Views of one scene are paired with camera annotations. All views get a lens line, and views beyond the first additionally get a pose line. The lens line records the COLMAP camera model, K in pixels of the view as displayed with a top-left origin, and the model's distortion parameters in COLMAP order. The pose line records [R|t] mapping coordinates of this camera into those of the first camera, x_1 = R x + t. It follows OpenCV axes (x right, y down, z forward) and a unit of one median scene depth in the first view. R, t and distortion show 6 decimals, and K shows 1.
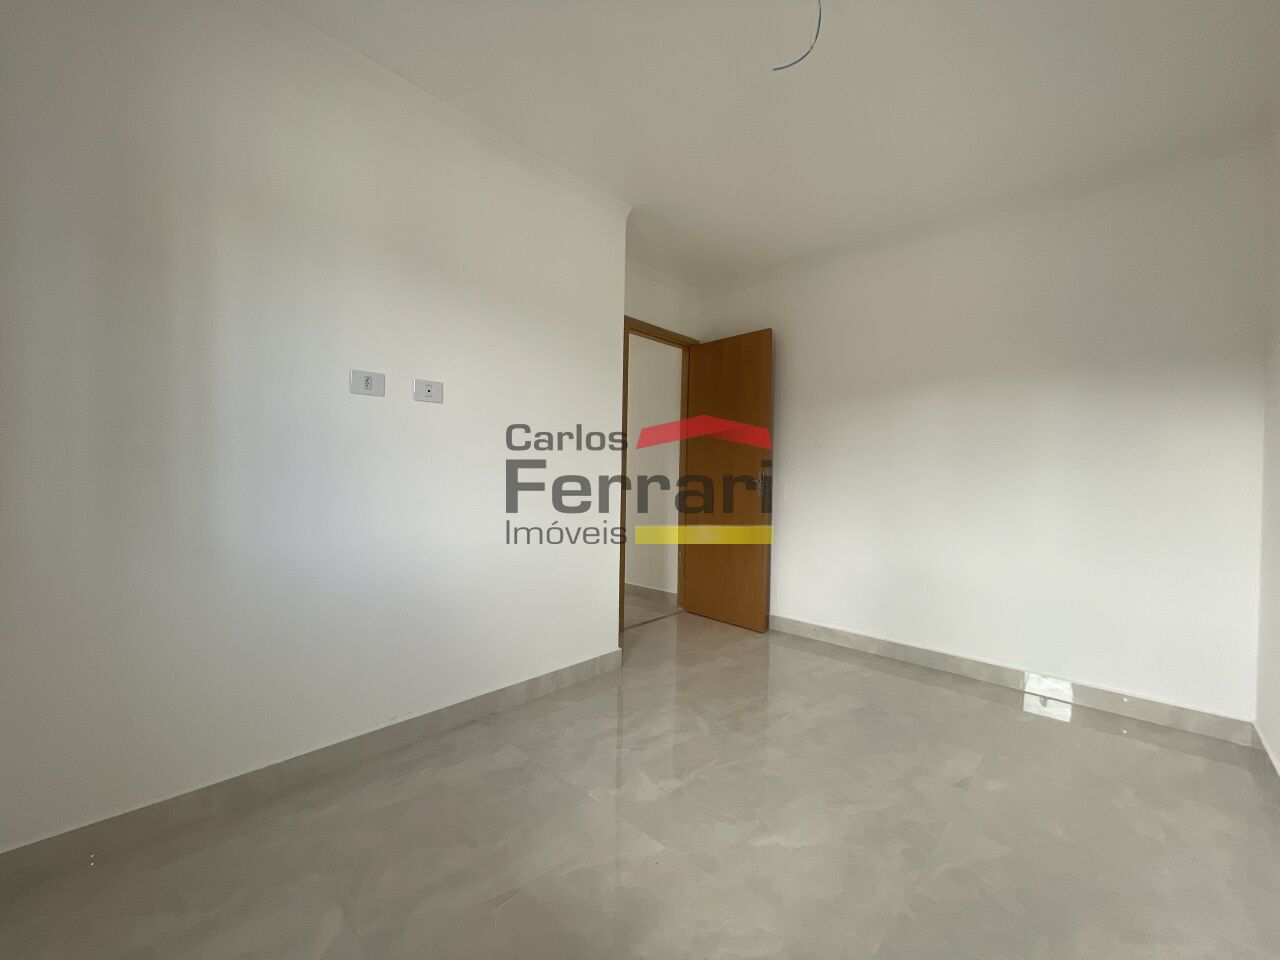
lens RADIAL K [[517.4, 0, 644.1], [0, 517.4, 485.7], [0, 0, 1]] dist [-0.000999, 0.000121]
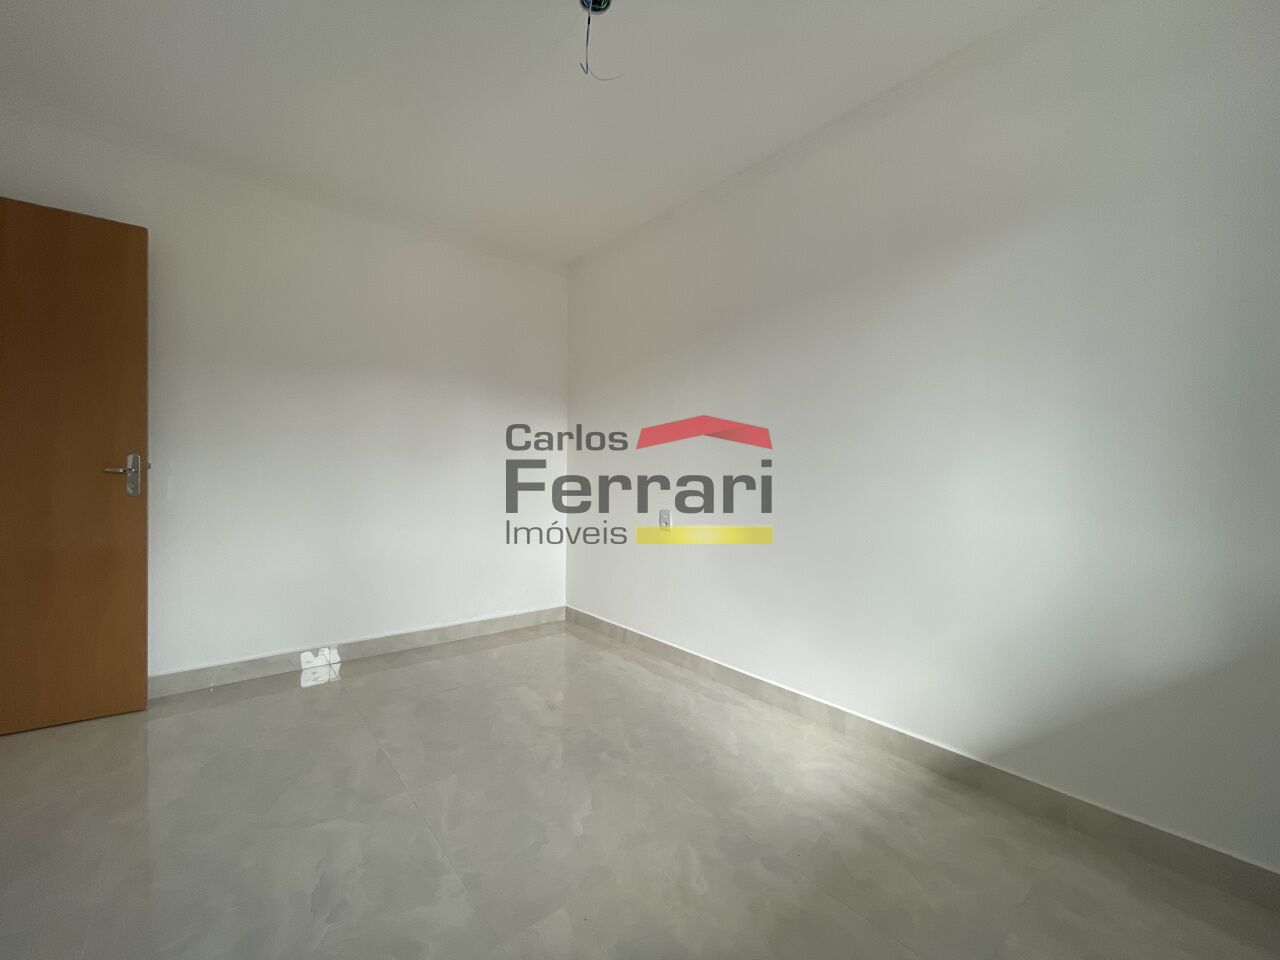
lens RADIAL K [[519.0, 0, 638.2], [0, 519.0, 481.9], [0, 0, 1]] dist [-0.000851, -0.000407]
pose [[0.111635, -0.029316, 0.993317, -0.410780], [0.003242, 0.999570, 0.029137, -0.012407], [-0.993744, -0.000033, 0.111682, 0.416865]]
